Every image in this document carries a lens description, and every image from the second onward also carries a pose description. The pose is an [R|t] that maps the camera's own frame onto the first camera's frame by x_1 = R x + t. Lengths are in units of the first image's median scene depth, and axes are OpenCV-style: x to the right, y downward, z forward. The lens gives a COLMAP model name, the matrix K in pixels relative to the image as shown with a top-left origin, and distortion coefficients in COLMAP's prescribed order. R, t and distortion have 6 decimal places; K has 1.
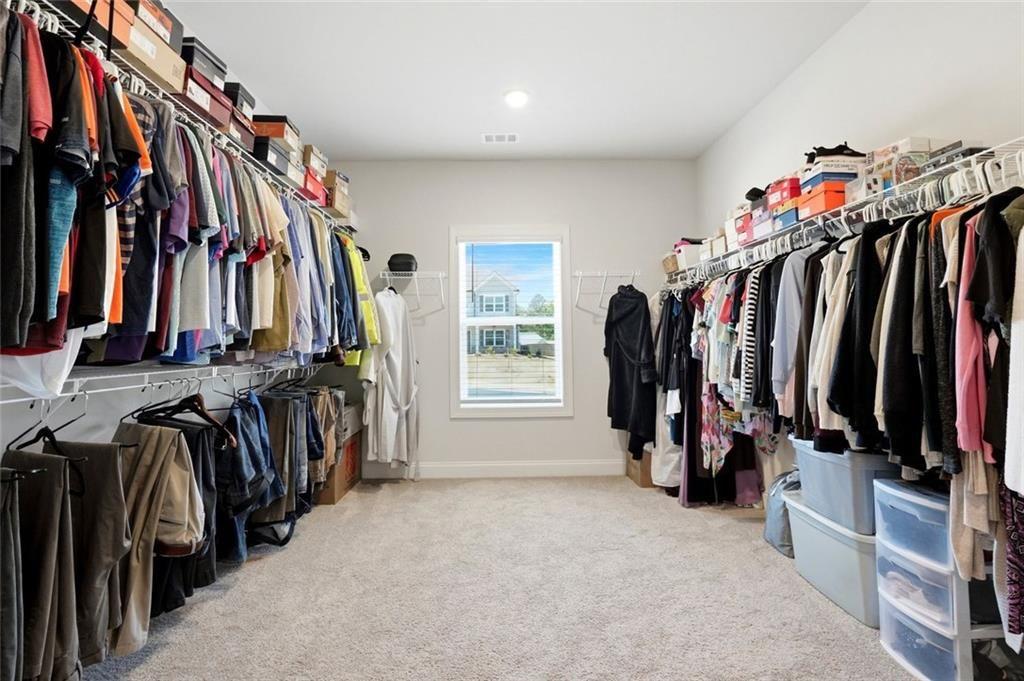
lens RADIAL K [[478.3, 0, 511.3], [0, 478.3, 348.6], [0, 0, 1]] dist [-0.054395, 0.019598]
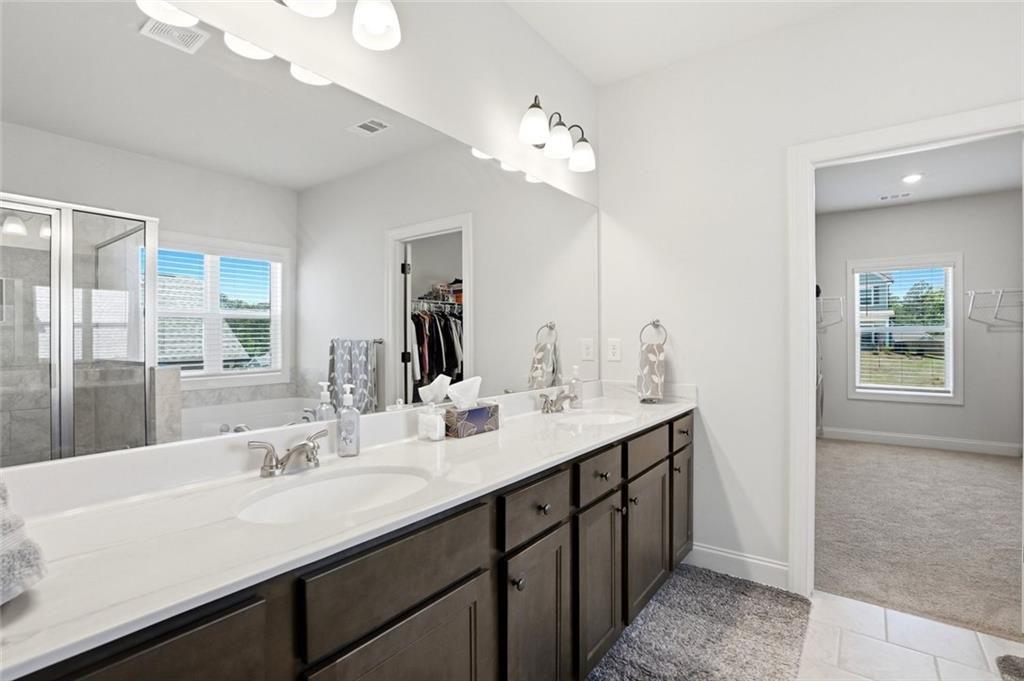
lens RADIAL K [[478.3, 0, 511.3], [0, 478.3, 348.6], [0, 0, 1]] dist [-0.054395, 0.019598]
pose [[0.787182, 0.012145, -0.616601, -0.060114], [-0.005518, 0.999905, 0.012650, -0.014607], [0.616696, -0.006555, 0.787174, -0.702284]]
